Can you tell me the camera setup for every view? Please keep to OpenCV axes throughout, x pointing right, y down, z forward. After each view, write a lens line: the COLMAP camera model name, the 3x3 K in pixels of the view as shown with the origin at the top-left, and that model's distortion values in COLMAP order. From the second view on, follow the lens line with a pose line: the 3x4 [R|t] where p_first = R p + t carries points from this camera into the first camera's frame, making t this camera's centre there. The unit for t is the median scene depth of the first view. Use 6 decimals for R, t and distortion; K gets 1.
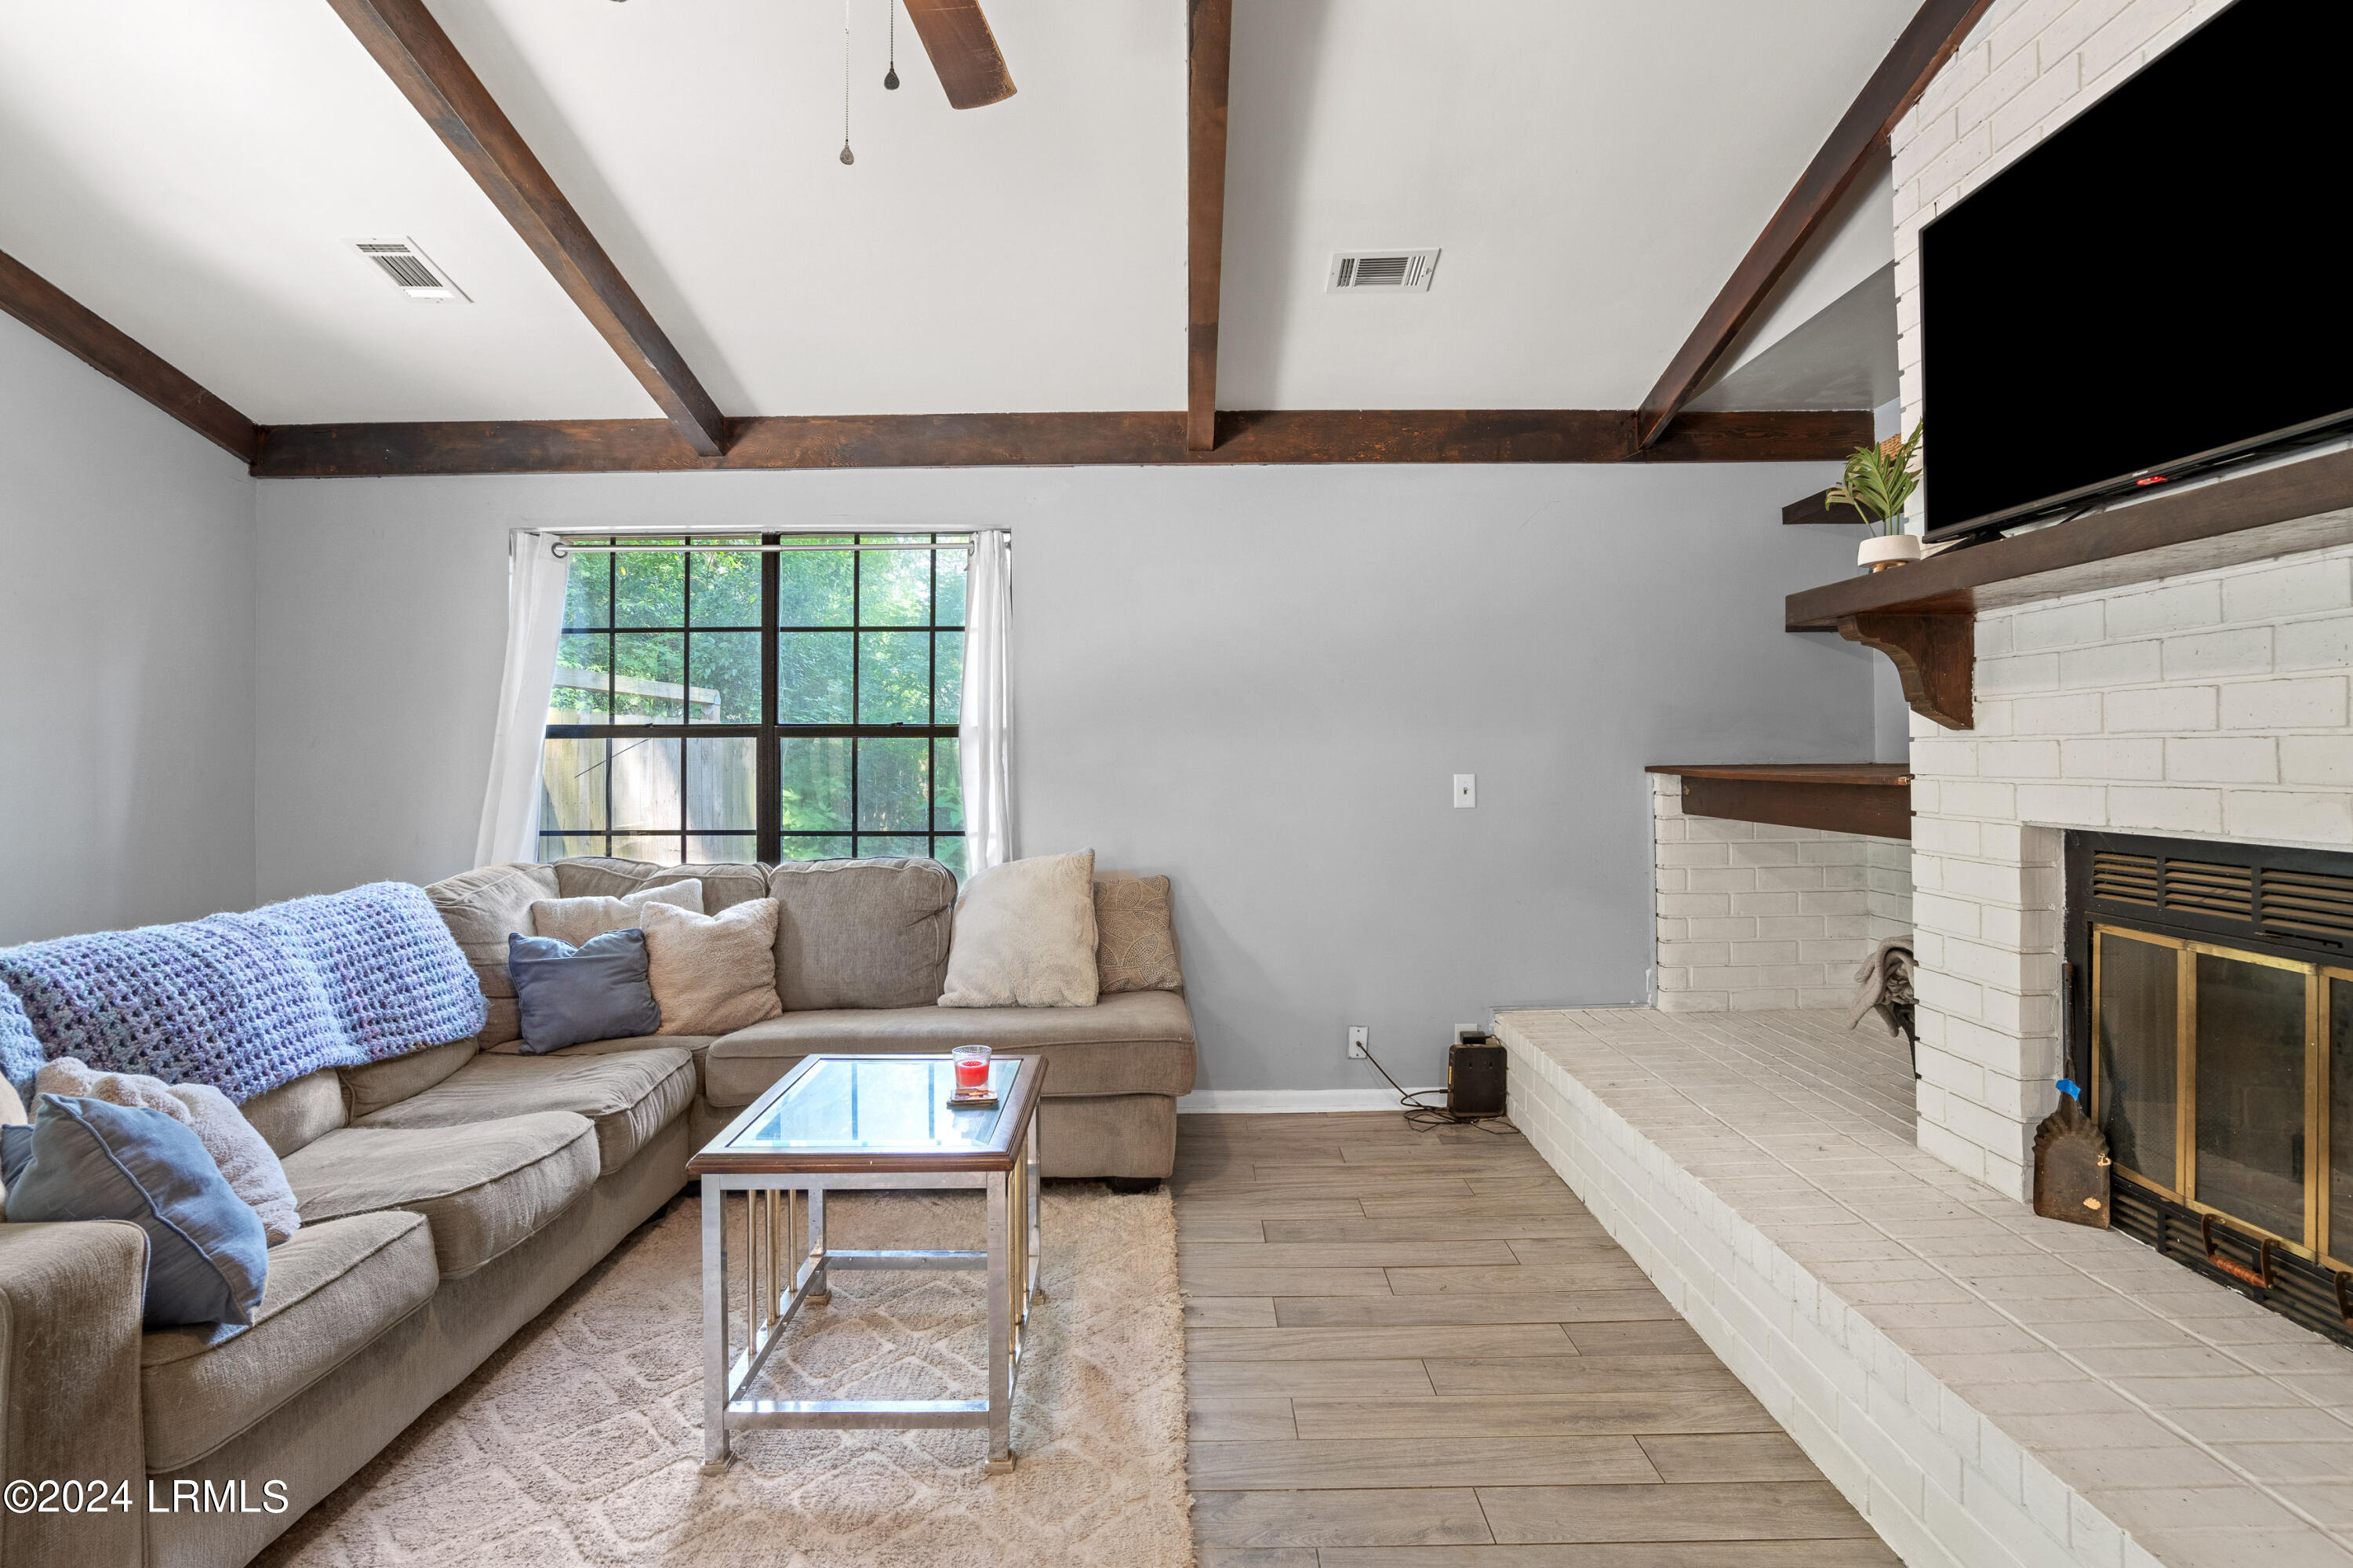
lens RADIAL K [[1178.2, 0, 1176.8], [0, 1178.2, 736.2], [0, 0, 1]] dist [-0.048505, 0.022289]
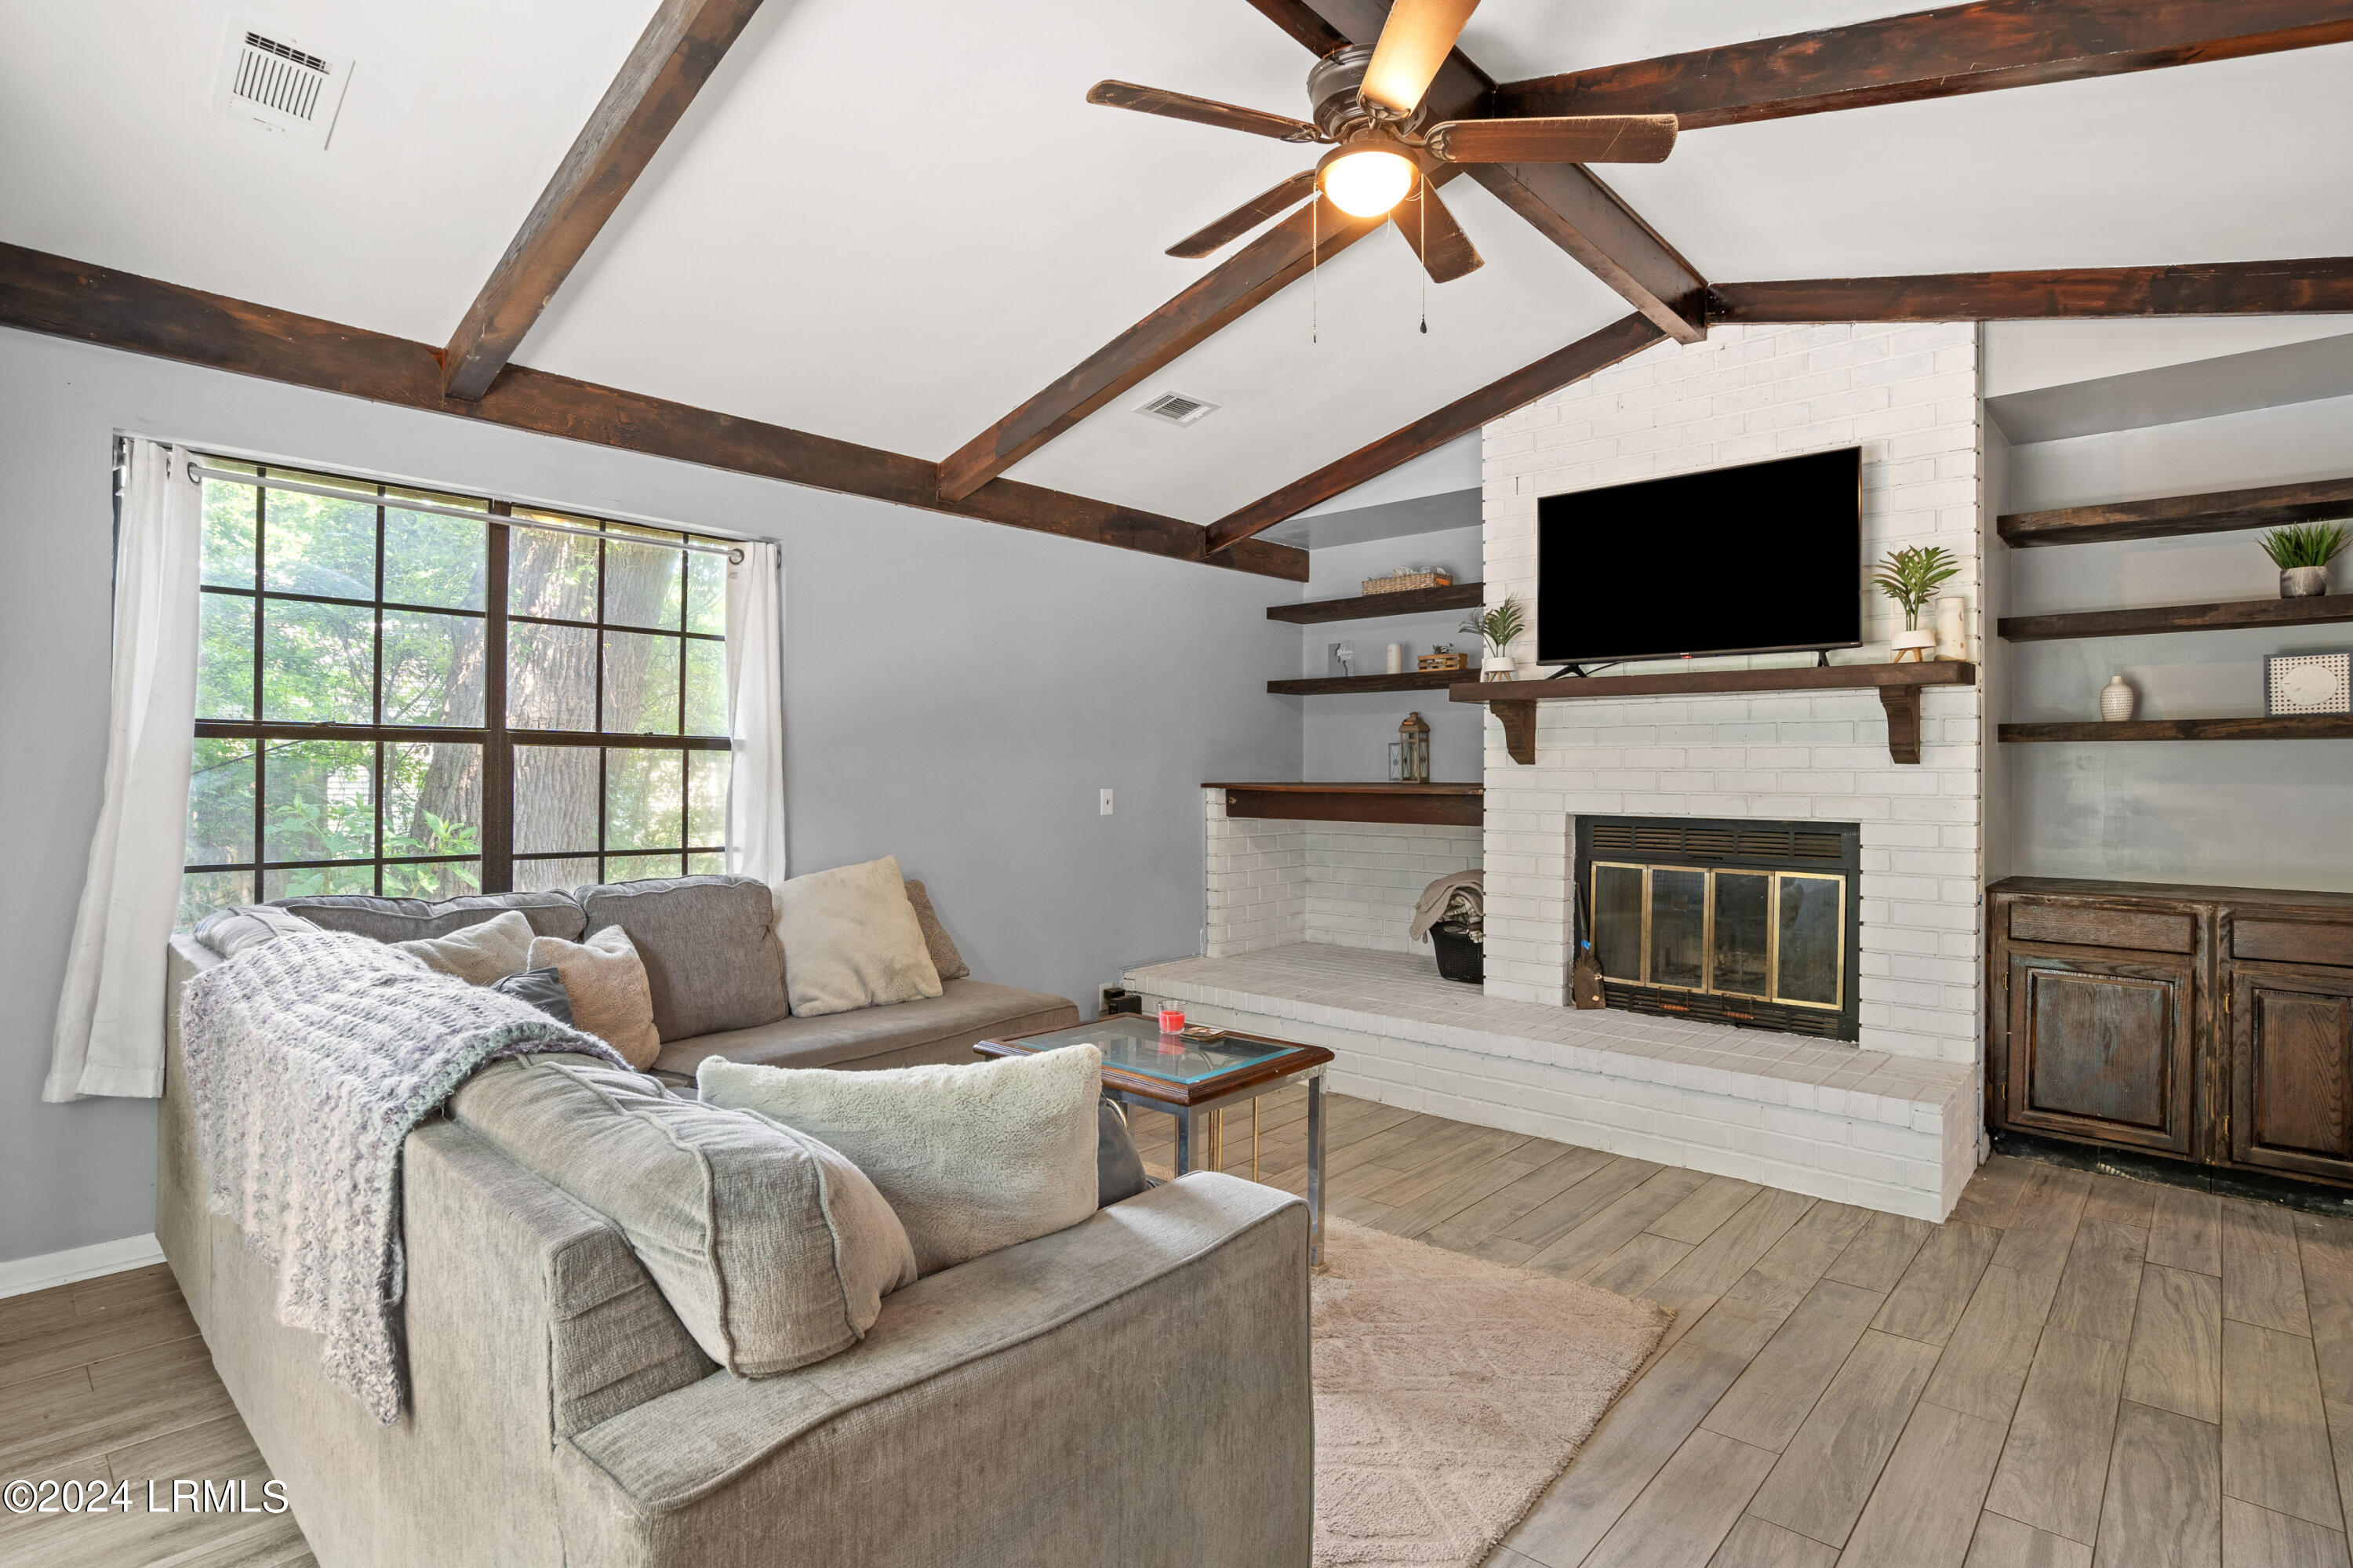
lens RADIAL K [[1178.2, 0, 1163.3], [0, 1178.2, 765.4], [0, 0, 1]] dist [-0.048505, 0.022289]
pose [[0.678522, 0.015016, 0.734426, -0.733062], [-0.022620, 0.999744, 0.000458, 0.005449], [-0.734231, -0.016923, 0.678688, 0.093575]]
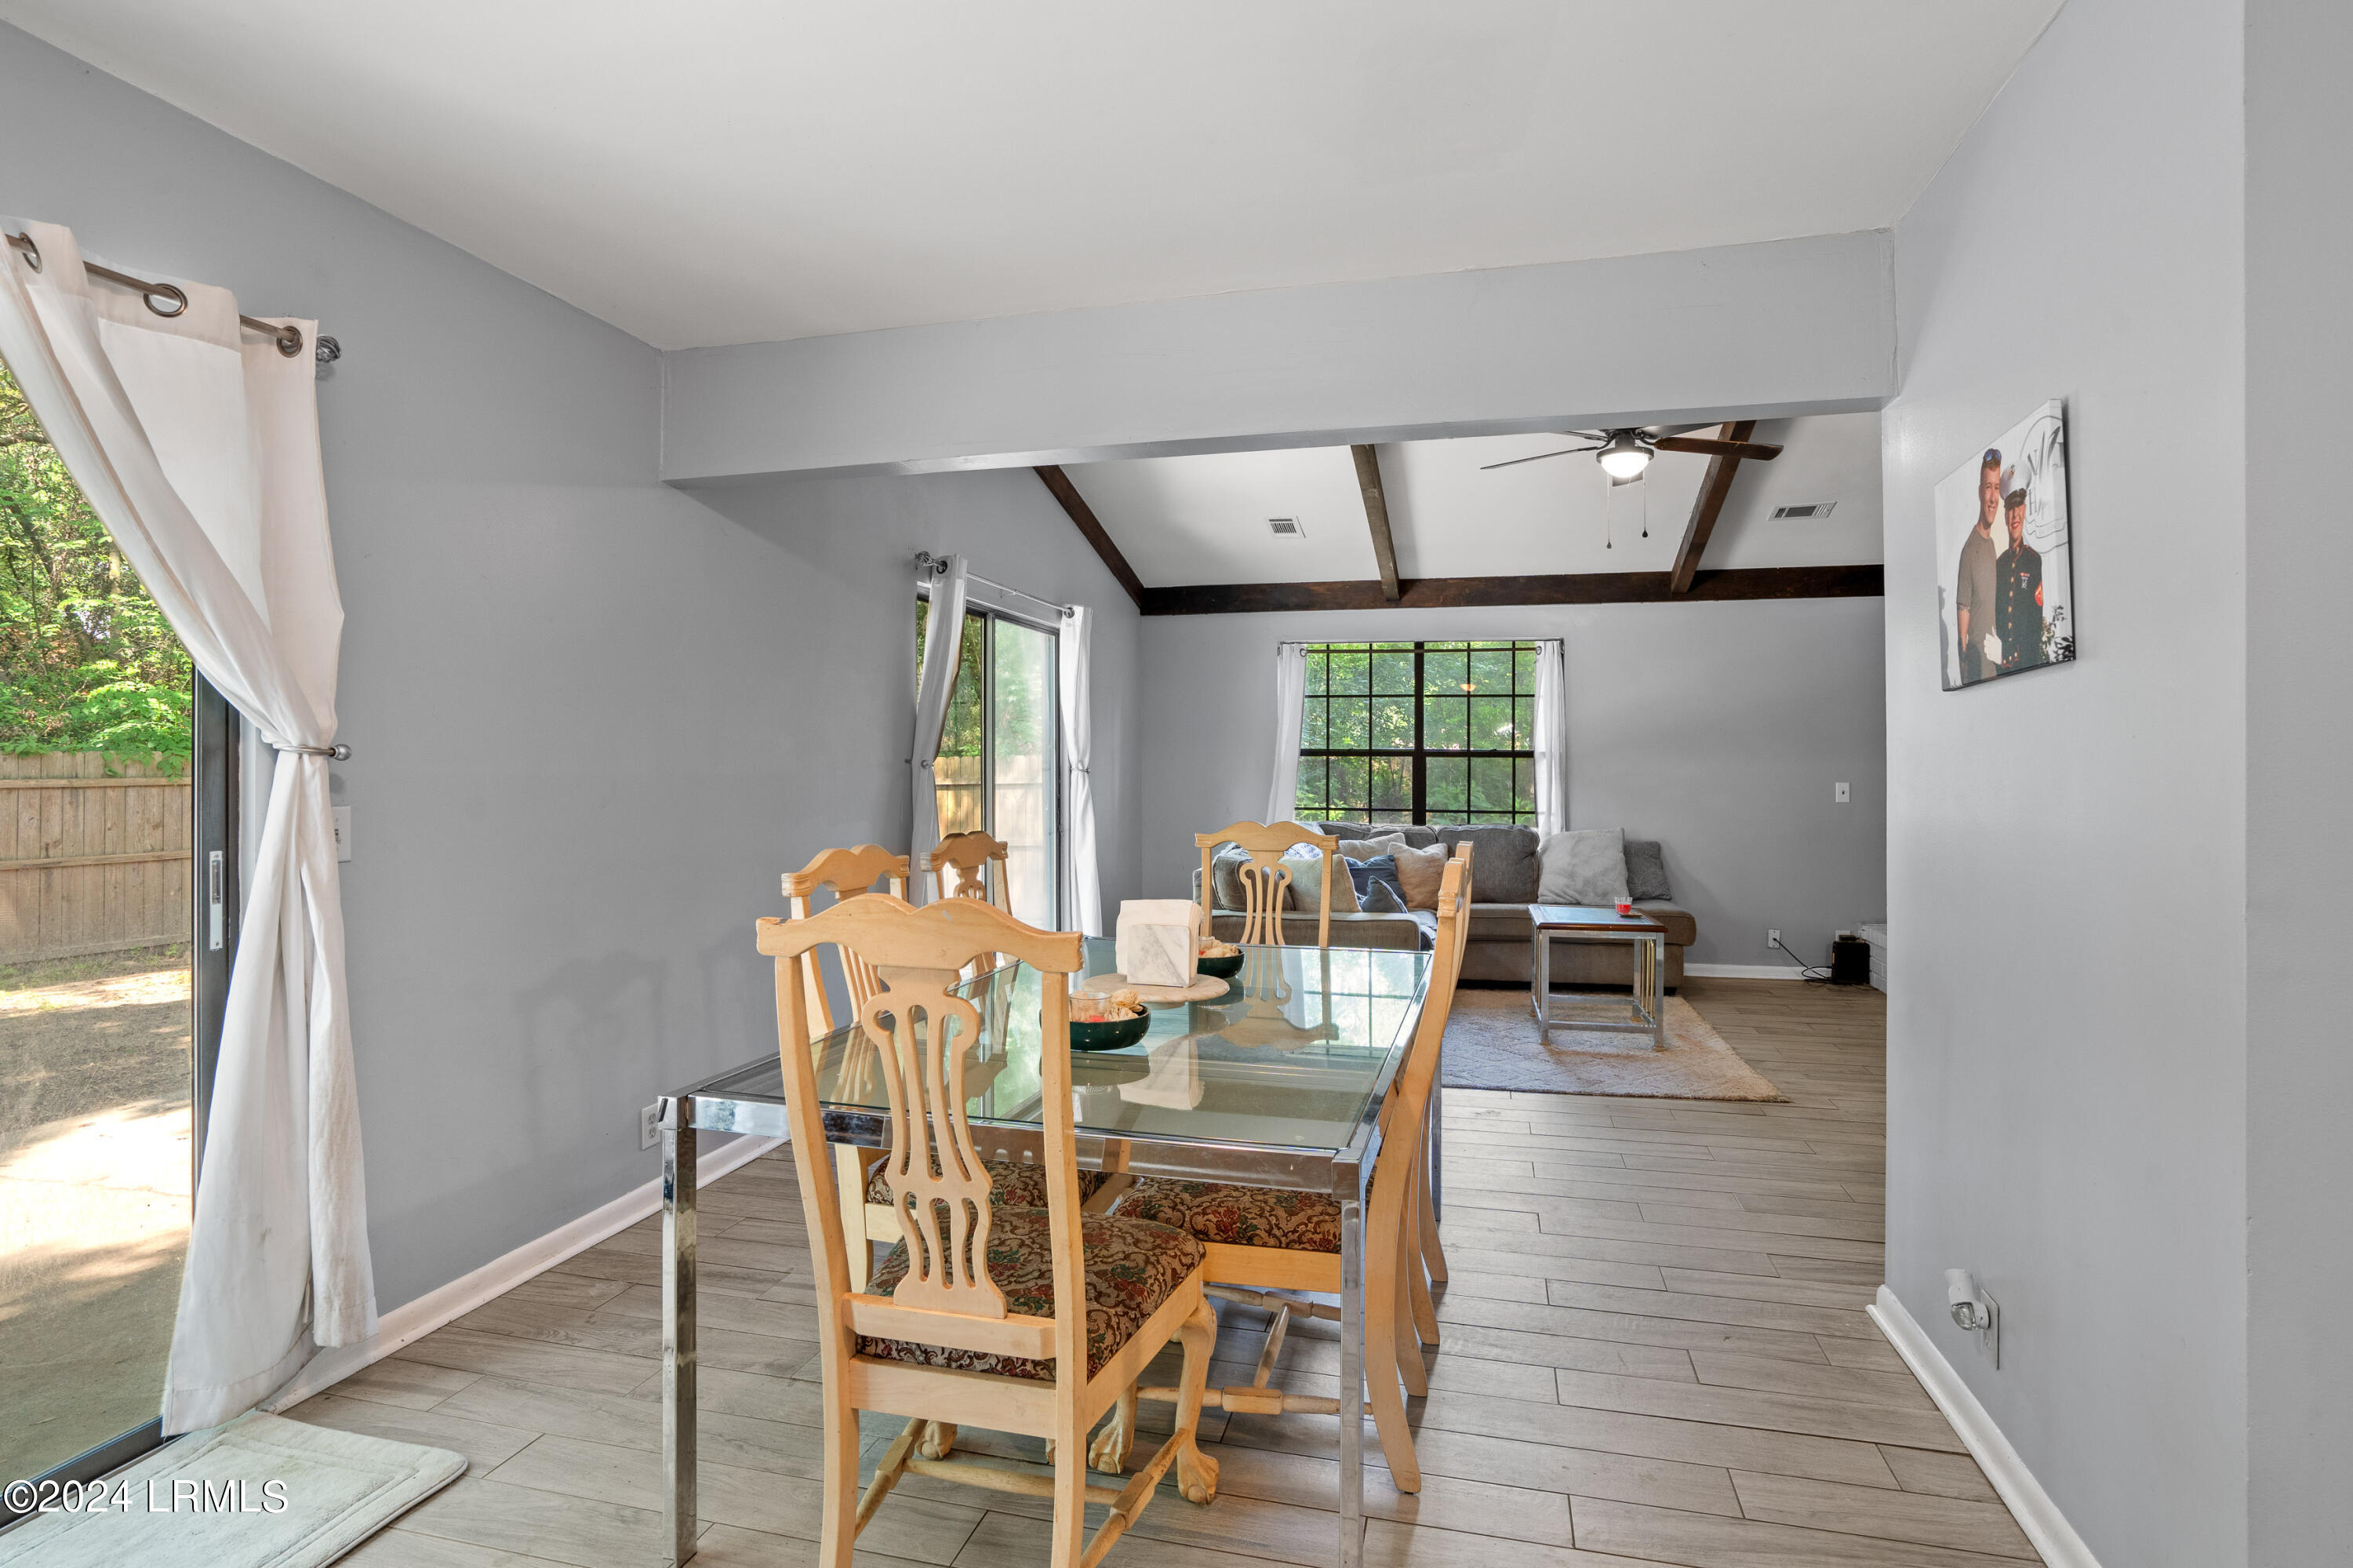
lens RADIAL K [[1178.2, 0, 1198.4], [0, 1178.2, 742.3], [0, 0, 1]] dist [-0.048505, 0.022289]
pose [[0.971748, 0.005486, -0.235957, -0.290793], [-0.004945, 0.999984, 0.002885, -0.028132], [0.235968, -0.001636, 0.971759, -0.938571]]
